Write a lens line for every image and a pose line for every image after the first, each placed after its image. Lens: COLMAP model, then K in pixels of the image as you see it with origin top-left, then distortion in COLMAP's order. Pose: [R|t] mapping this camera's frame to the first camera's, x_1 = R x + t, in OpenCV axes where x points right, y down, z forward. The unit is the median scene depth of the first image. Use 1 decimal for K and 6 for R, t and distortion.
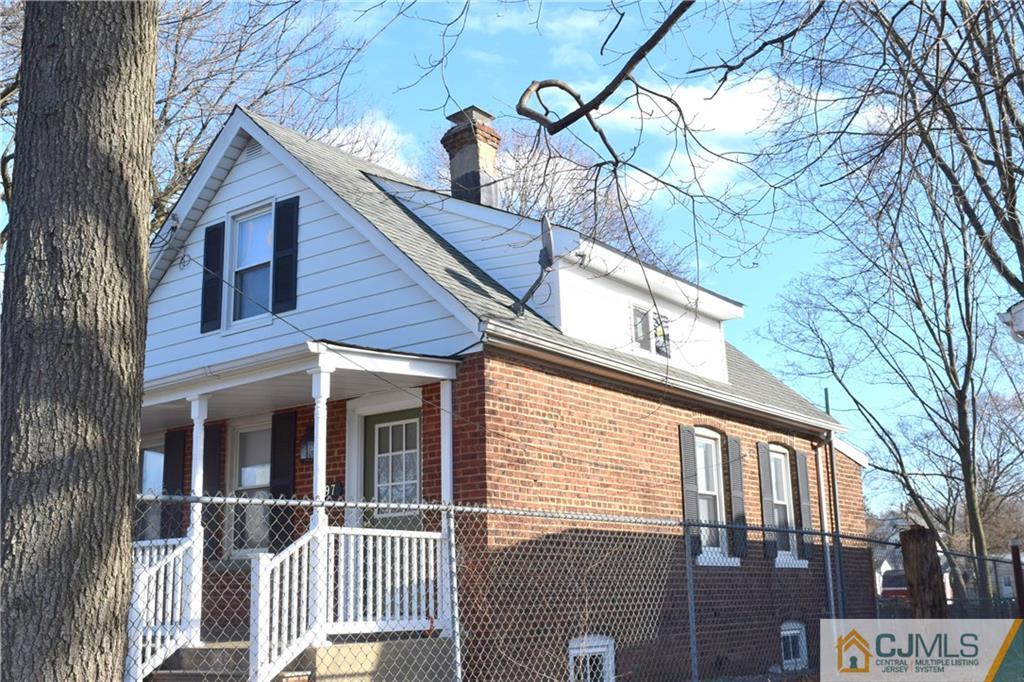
lens RADIAL K [[1099.0, 0, 512.0], [0, 1099.0, 341.0], [0, 0, 1]] dist [-0.009925, -0.005029]
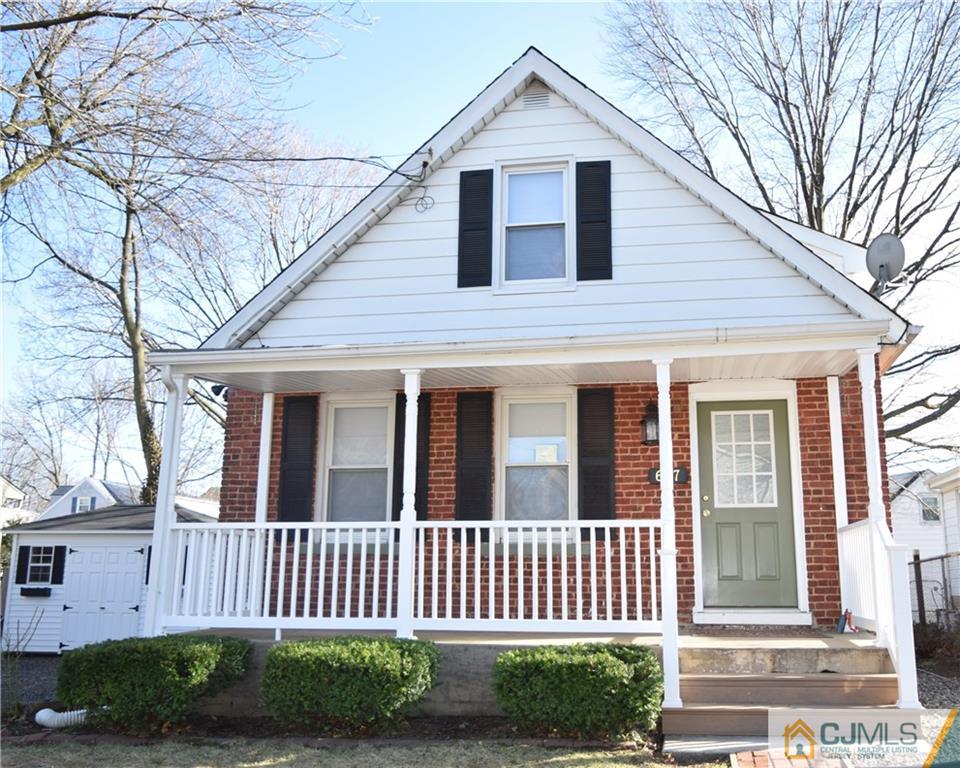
lens RADIAL K [[931.4, 0, 545.6], [0, 931.4, 387.1], [0, 0, 1]] dist [-0.000117, 0.007219]
pose [[0.883793, 0.122392, 0.451587, -0.569042], [-0.128982, 0.991513, -0.016299, 0.078543], [-0.449749, -0.043842, 0.892078, 0.302413]]
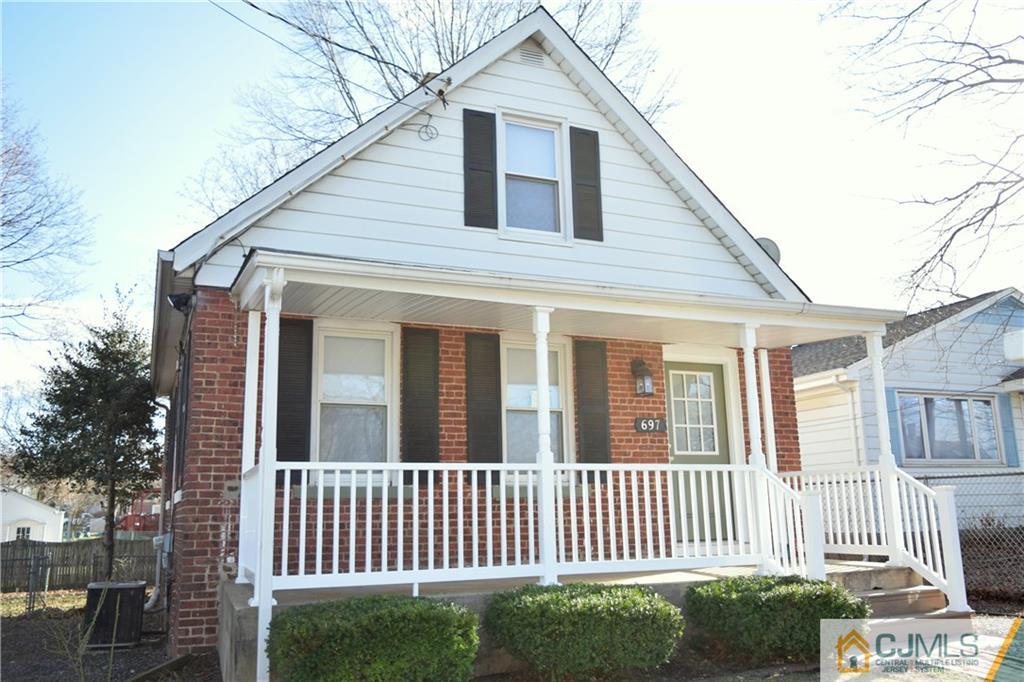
lens RADIAL K [[844.1, 0, 512.0], [0, 844.1, 341.0], [0, 0, 1]] dist [-0.004905, -0.003705]
pose [[0.493572, 0.190294, 0.848631, -0.843597], [-0.187289, 0.976131, -0.109955, 0.154446], [-0.849299, -0.104669, 0.517432, 0.632747]]
